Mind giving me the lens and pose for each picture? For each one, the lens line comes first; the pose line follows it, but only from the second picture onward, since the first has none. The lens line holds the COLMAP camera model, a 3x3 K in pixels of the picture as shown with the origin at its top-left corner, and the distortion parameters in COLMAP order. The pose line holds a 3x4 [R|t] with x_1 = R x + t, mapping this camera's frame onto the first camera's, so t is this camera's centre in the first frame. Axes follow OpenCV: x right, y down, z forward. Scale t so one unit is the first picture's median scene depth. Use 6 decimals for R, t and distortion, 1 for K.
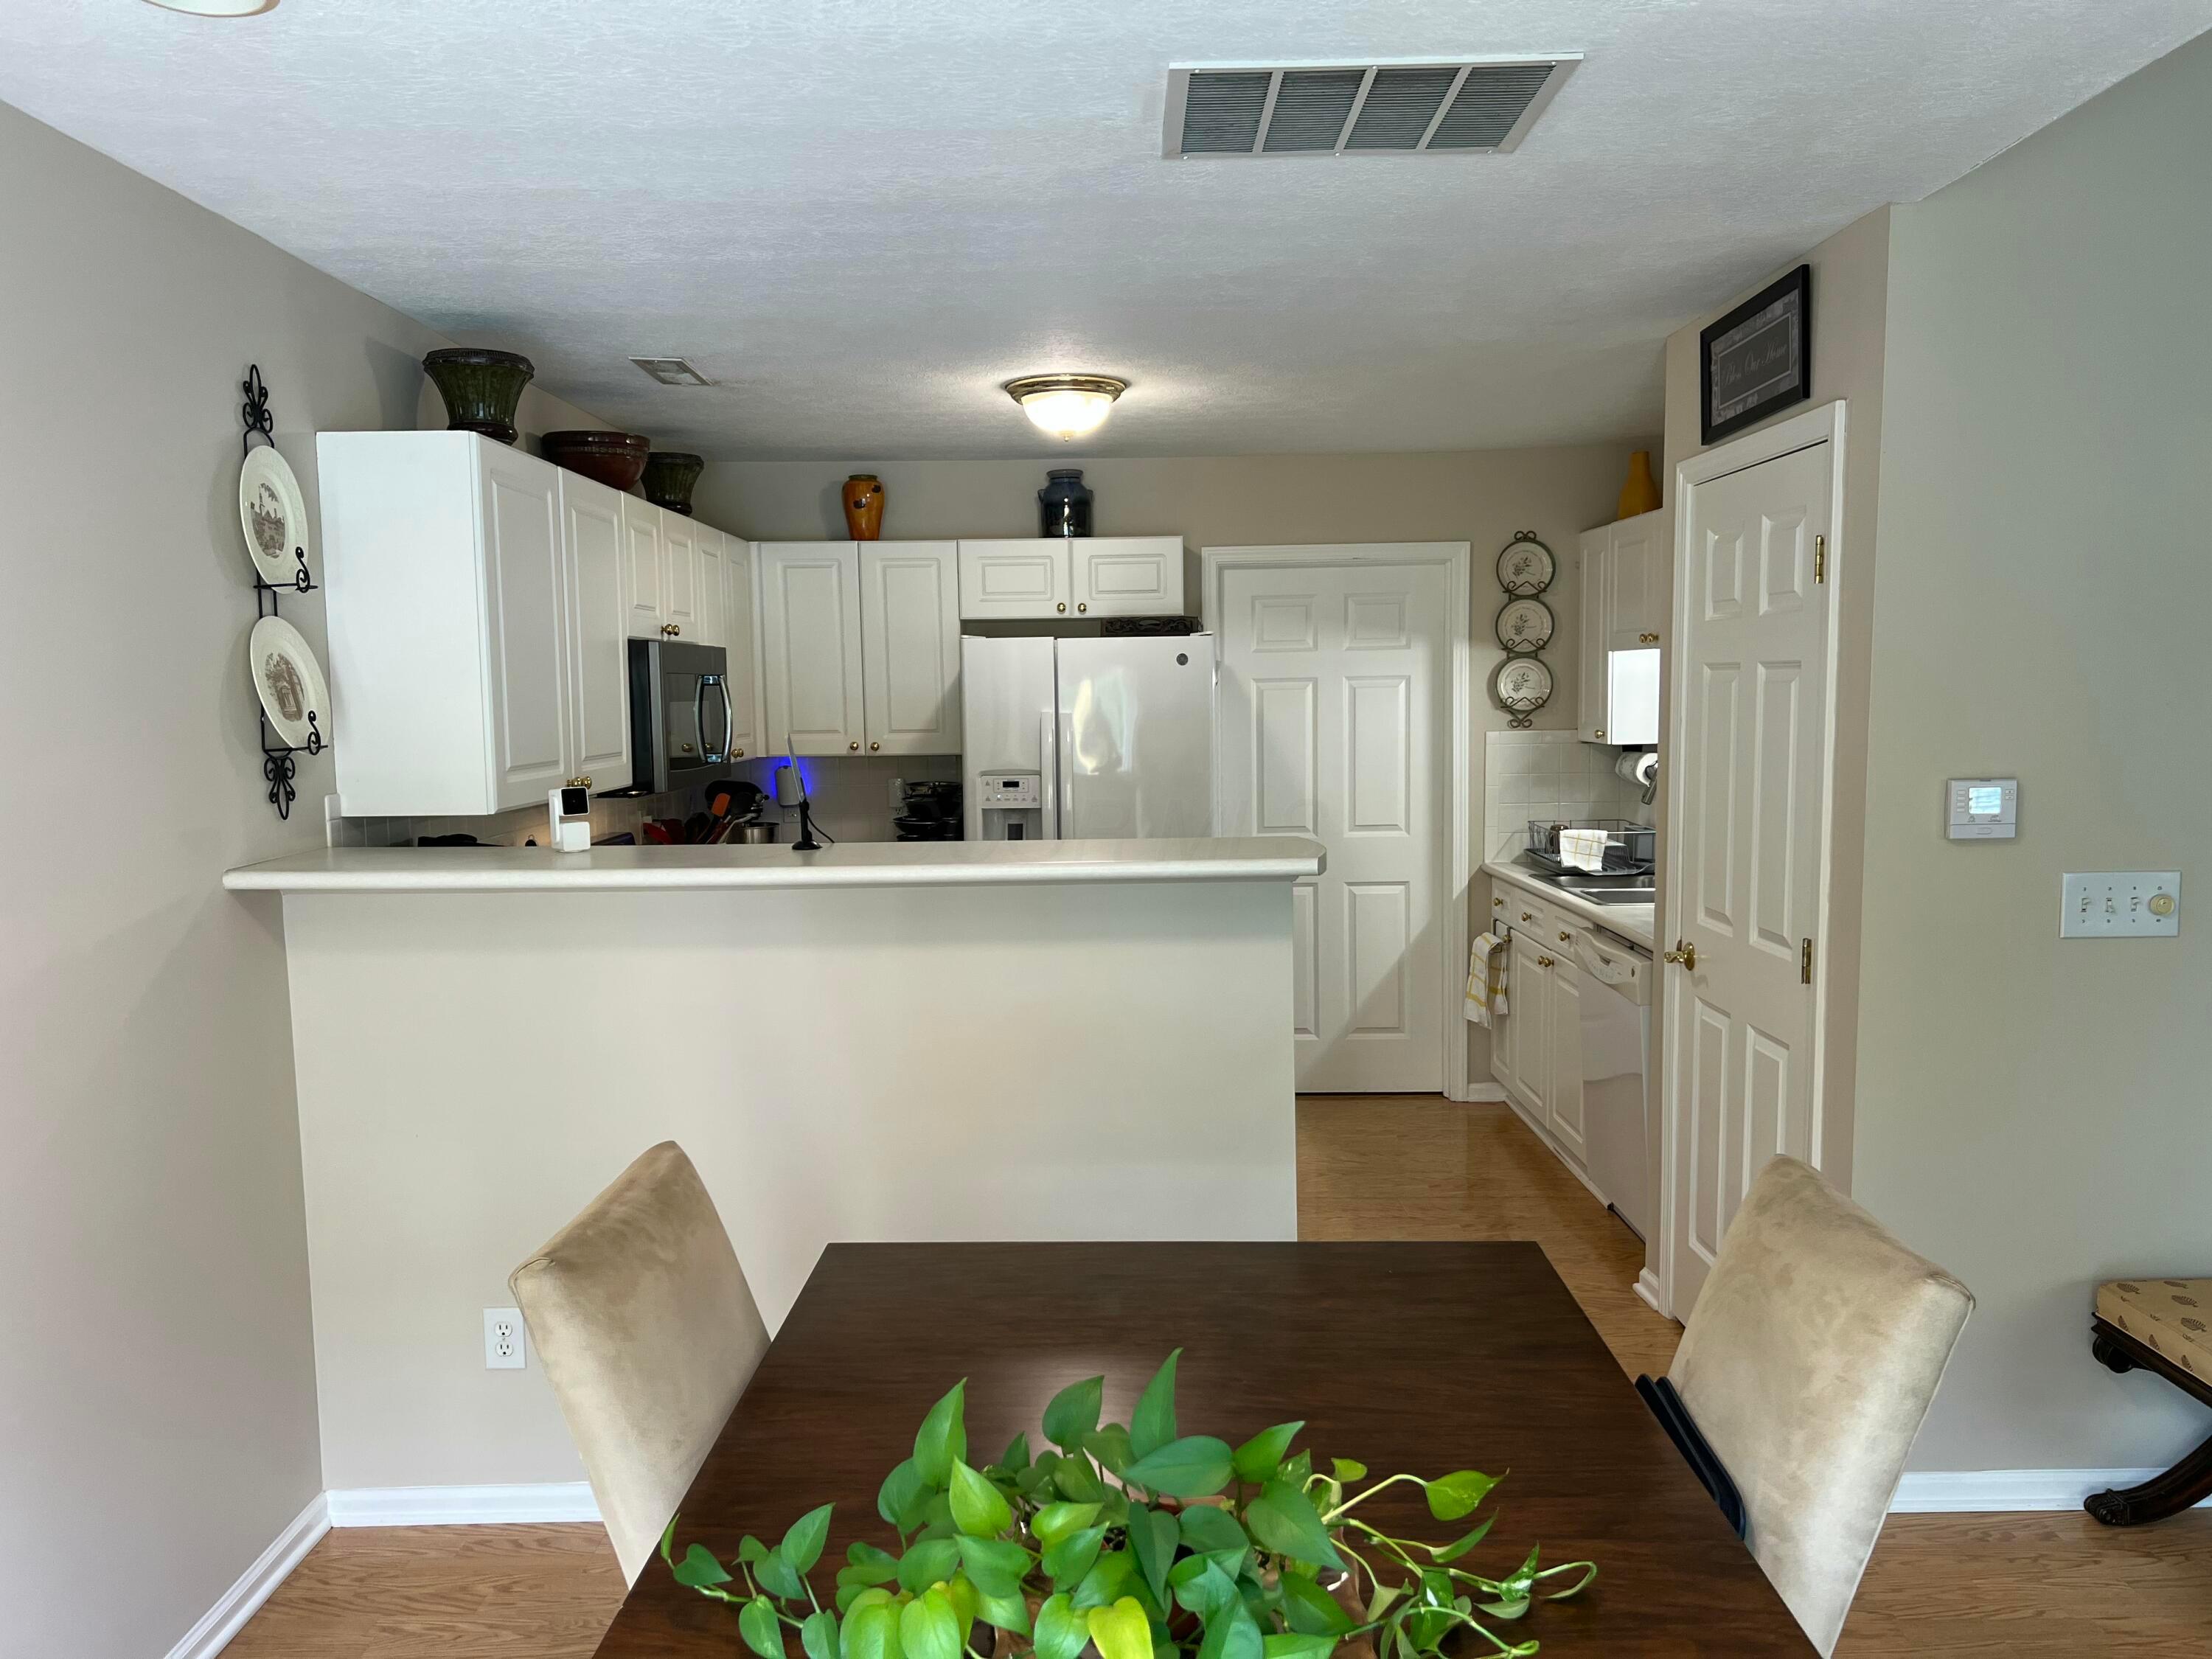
lens RADIAL K [[1710.1, 0, 1104.1], [0, 1710.1, 846.0], [0, 0, 1]] dist [0.096444, -0.127367]
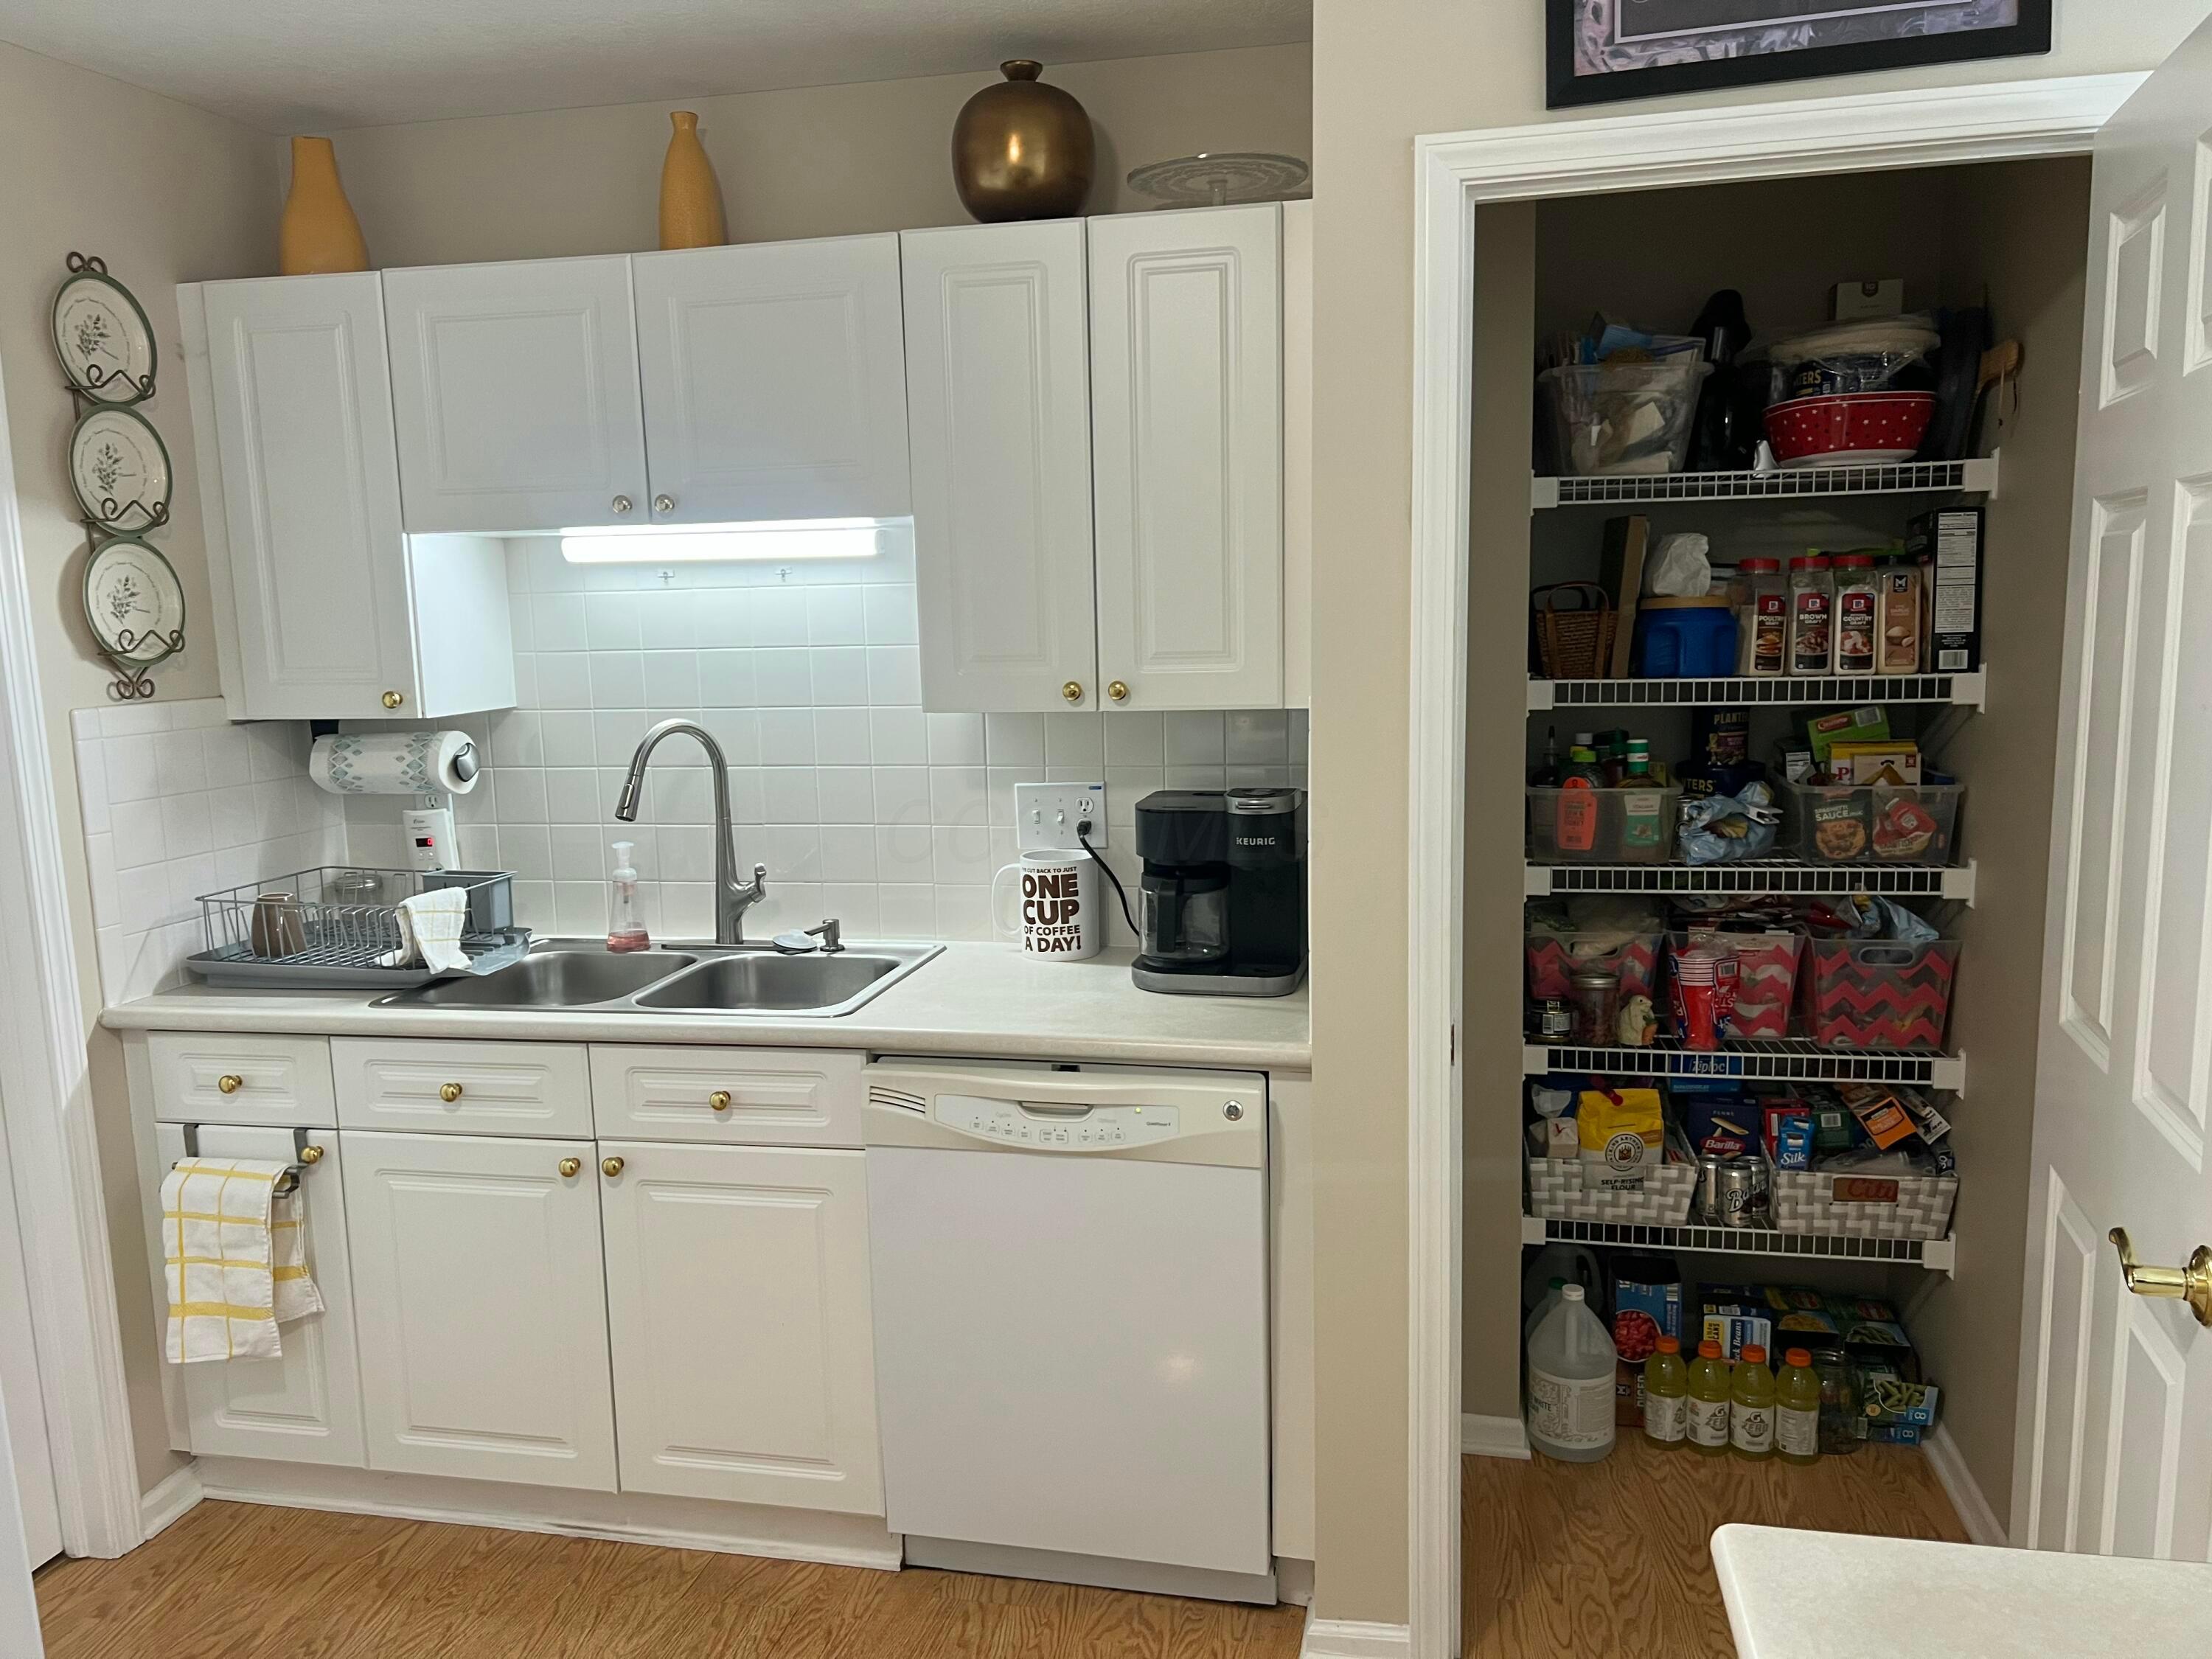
lens RADIAL K [[1710.1, 0, 1104.1], [0, 1710.1, 846.0], [0, 0, 1]] dist [0.096444, -0.127367]
pose [[0.225631, -0.136085, 0.964661, -0.151766], [0.116141, 0.986891, 0.112056, -0.053724], [-0.967265, 0.086754, 0.238478, 0.668517]]
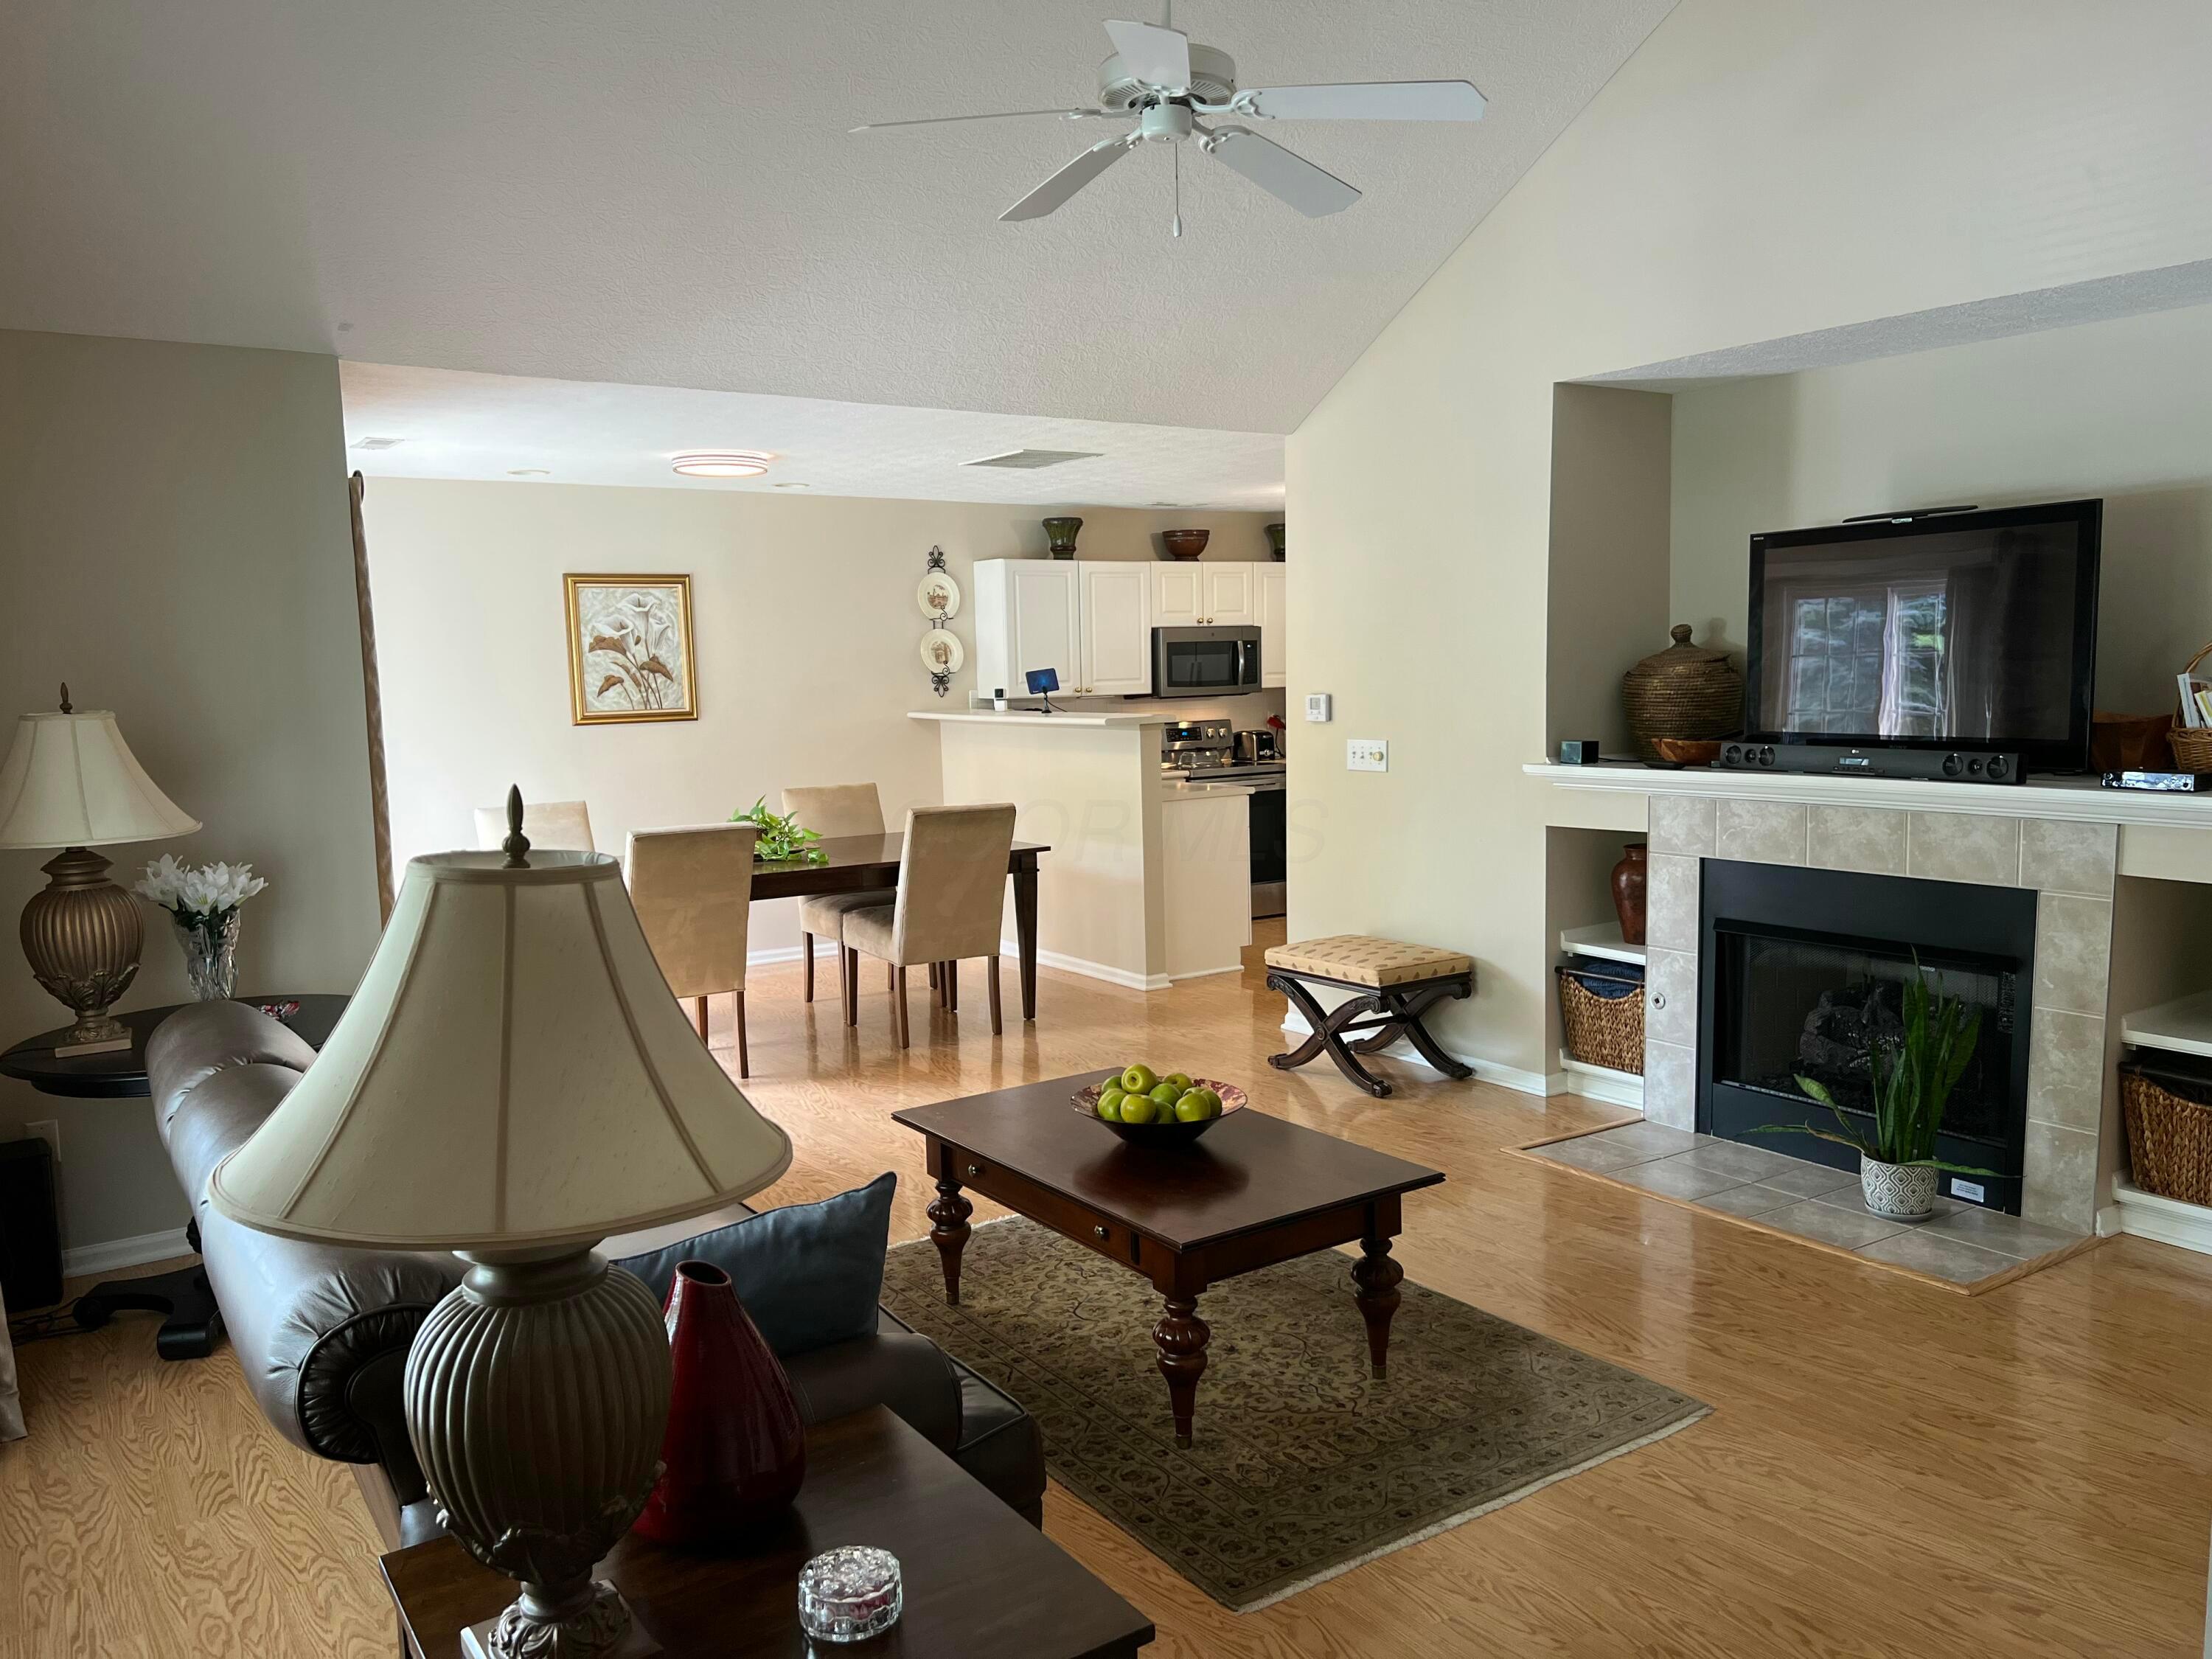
lens RADIAL K [[1569.1, 0, 1106.0], [0, 1569.1, 829.5], [0, 0, 1]] dist [-0.001584, -0.000982]
pose [[0.585015, 0.088685, -0.806159, 0.995492], [-0.061650, 0.995990, 0.064830, 0.010048], [0.808676, 0.011773, 0.588137, -0.185617]]
